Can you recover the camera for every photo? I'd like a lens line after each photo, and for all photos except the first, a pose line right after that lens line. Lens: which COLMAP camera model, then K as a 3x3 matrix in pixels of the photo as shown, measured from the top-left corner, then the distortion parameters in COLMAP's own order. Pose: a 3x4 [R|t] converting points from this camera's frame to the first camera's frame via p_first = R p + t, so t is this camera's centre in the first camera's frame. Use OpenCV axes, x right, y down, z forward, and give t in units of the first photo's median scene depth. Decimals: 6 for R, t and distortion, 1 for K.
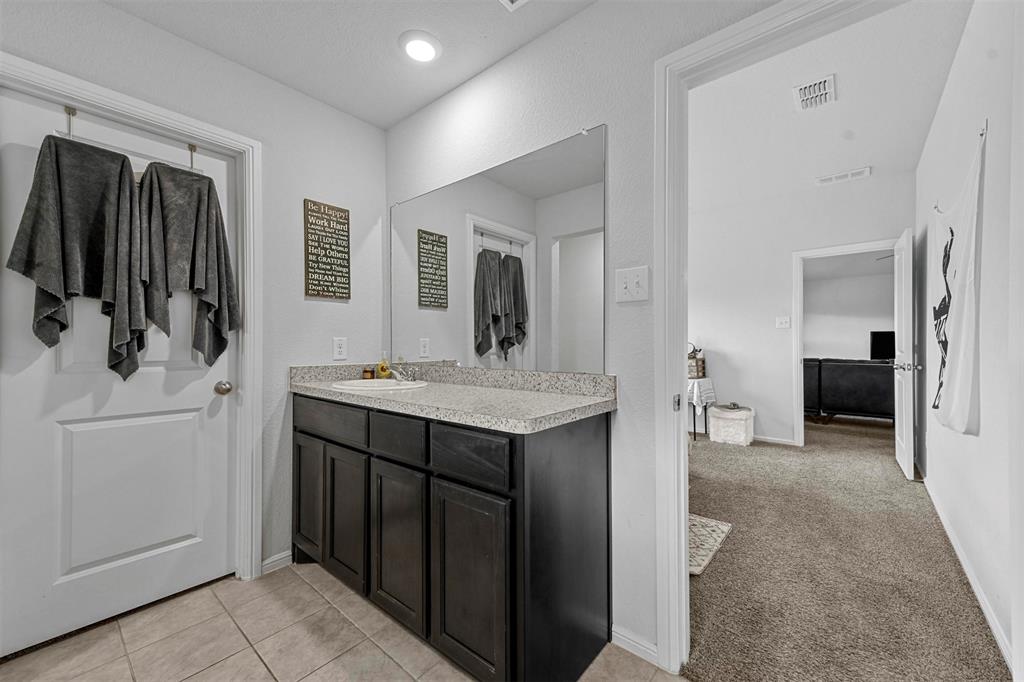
lens RADIAL K [[405.2, 0, 513.4], [0, 405.2, 346.7], [0, 0, 1]] dist [0.014473, -0.000208]
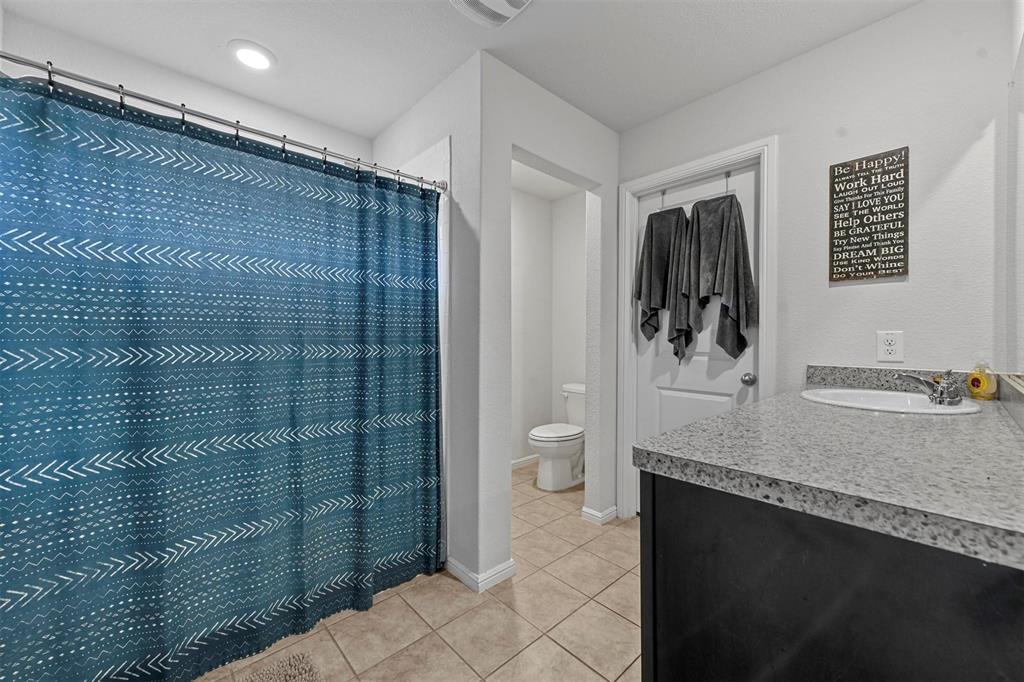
lens RADIAL K [[400.1, 0, 512.8], [0, 400.1, 341.6], [0, 0, 1]] dist [0.014909, 0.000125]
pose [[-0.119069, 0.008386, -0.992851, 0.612848], [-0.006602, 0.999936, 0.009238, -0.008929], [0.992864, 0.007655, -0.119006, 0.704918]]
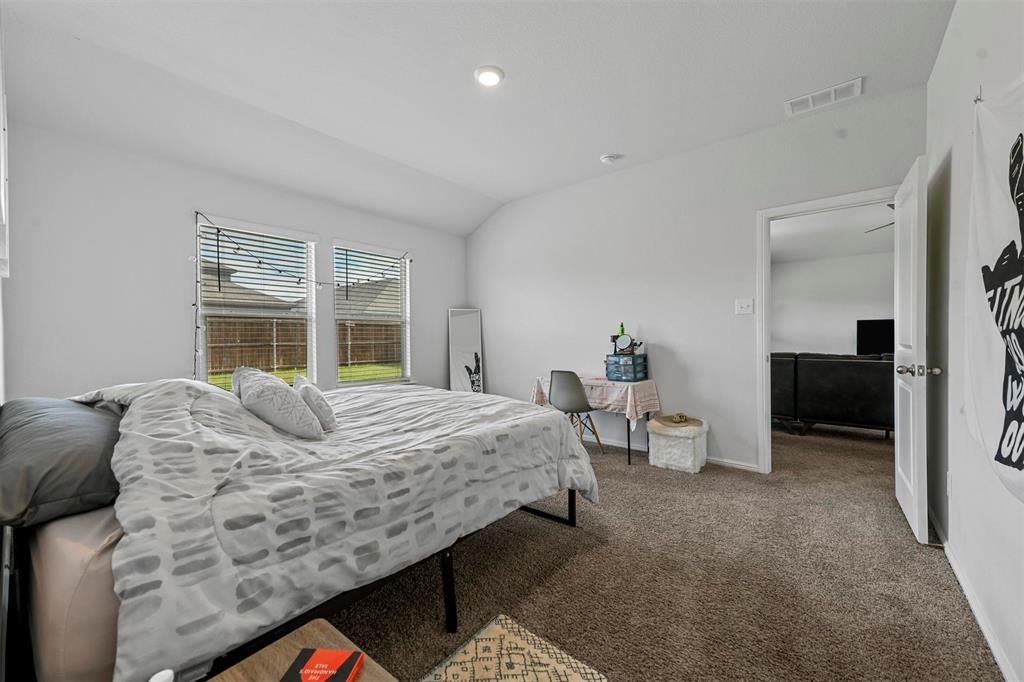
lens RADIAL K [[400.1, 0, 512.8], [0, 400.1, 341.6], [0, 0, 1]] dist [0.014909, 0.000125]
pose [[0.999859, -0.004734, 0.016100, 0.204895], [0.004609, 0.999959, 0.007800, -0.002720], [-0.016136, -0.007725, 0.999840, 0.245252]]
